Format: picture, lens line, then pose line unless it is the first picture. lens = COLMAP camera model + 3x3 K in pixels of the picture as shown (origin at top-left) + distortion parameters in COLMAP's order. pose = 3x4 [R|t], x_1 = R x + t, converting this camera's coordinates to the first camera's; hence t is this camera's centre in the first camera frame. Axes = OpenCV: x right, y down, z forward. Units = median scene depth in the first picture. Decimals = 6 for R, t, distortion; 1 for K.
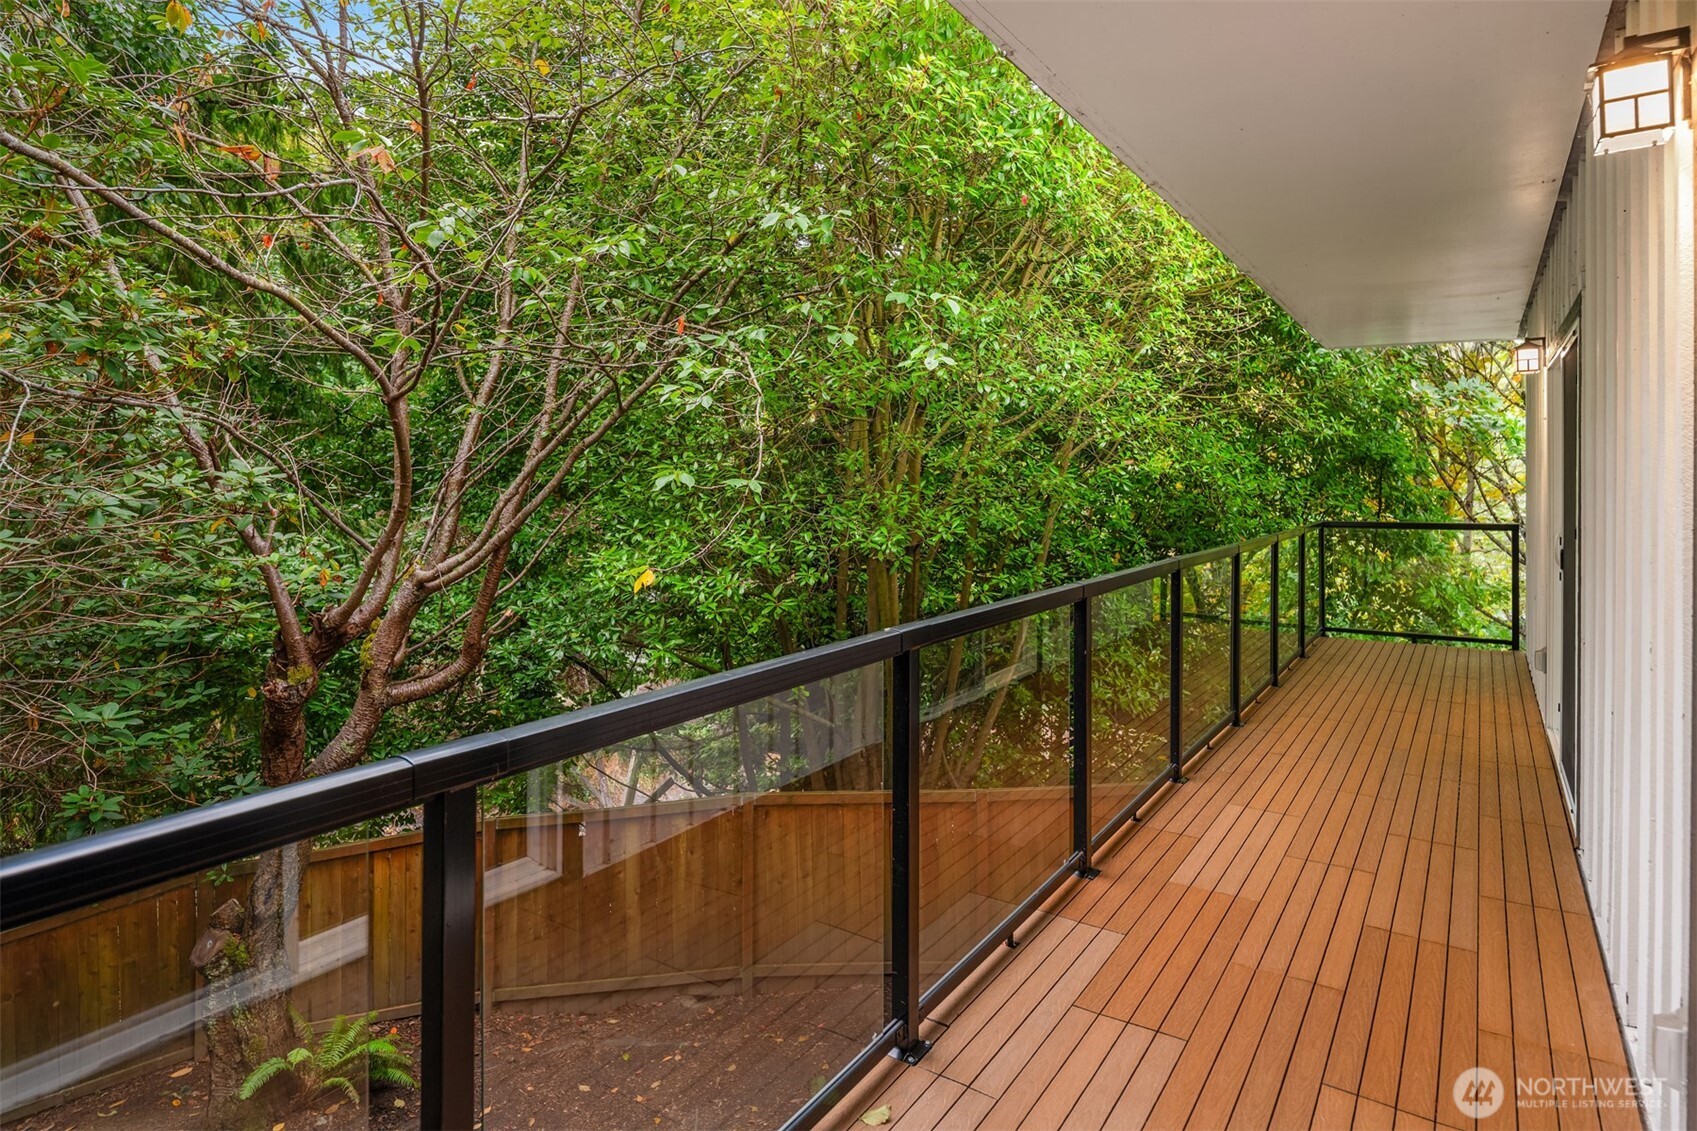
lens RADIAL K [[920.8, 0, 860.0], [0, 920.8, 472.4], [0, 0, 1]] dist [-0.002970, -0.003725]
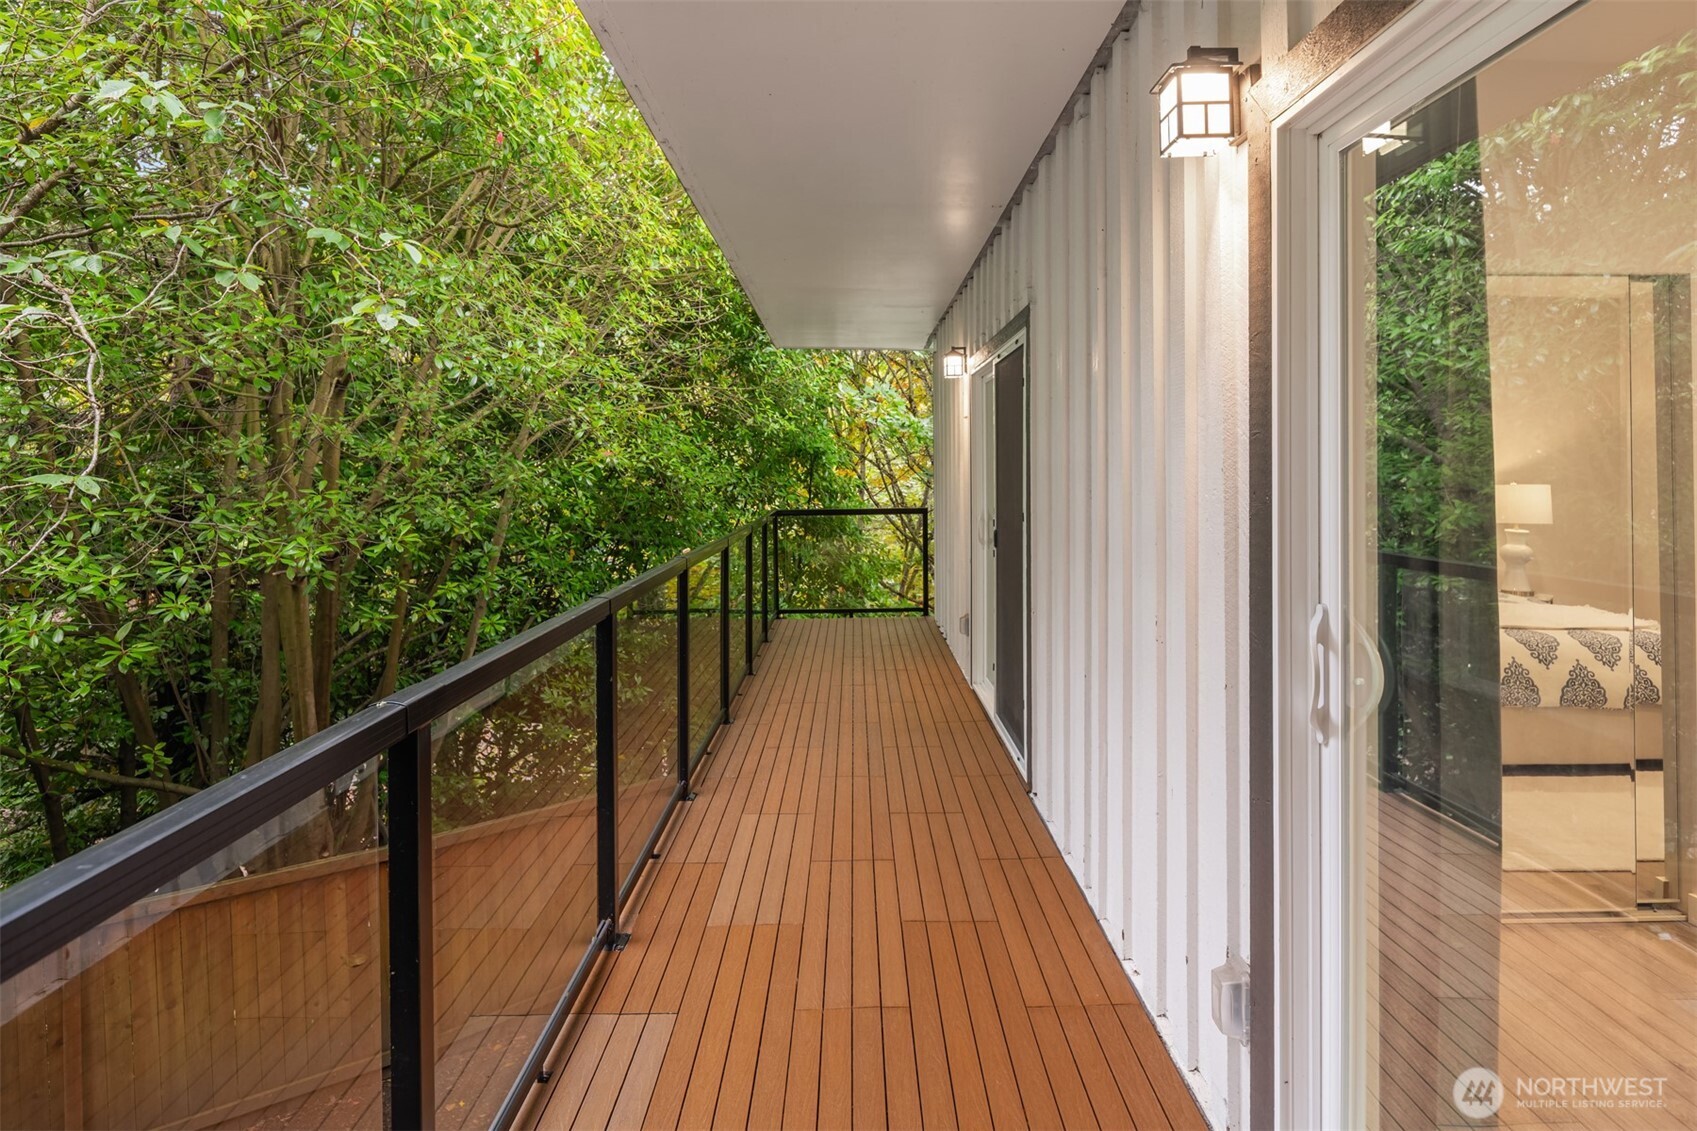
lens RADIAL K [[920.8, 0, 860.0], [0, 920.8, 472.4], [0, 0, 1]] dist [-0.002970, -0.003725]
pose [[0.824638, -0.006355, 0.565624, -0.023172], [0.001601, 0.999959, 0.008901, 0.000470], [-0.565658, -0.006435, 0.824615, 0.108974]]
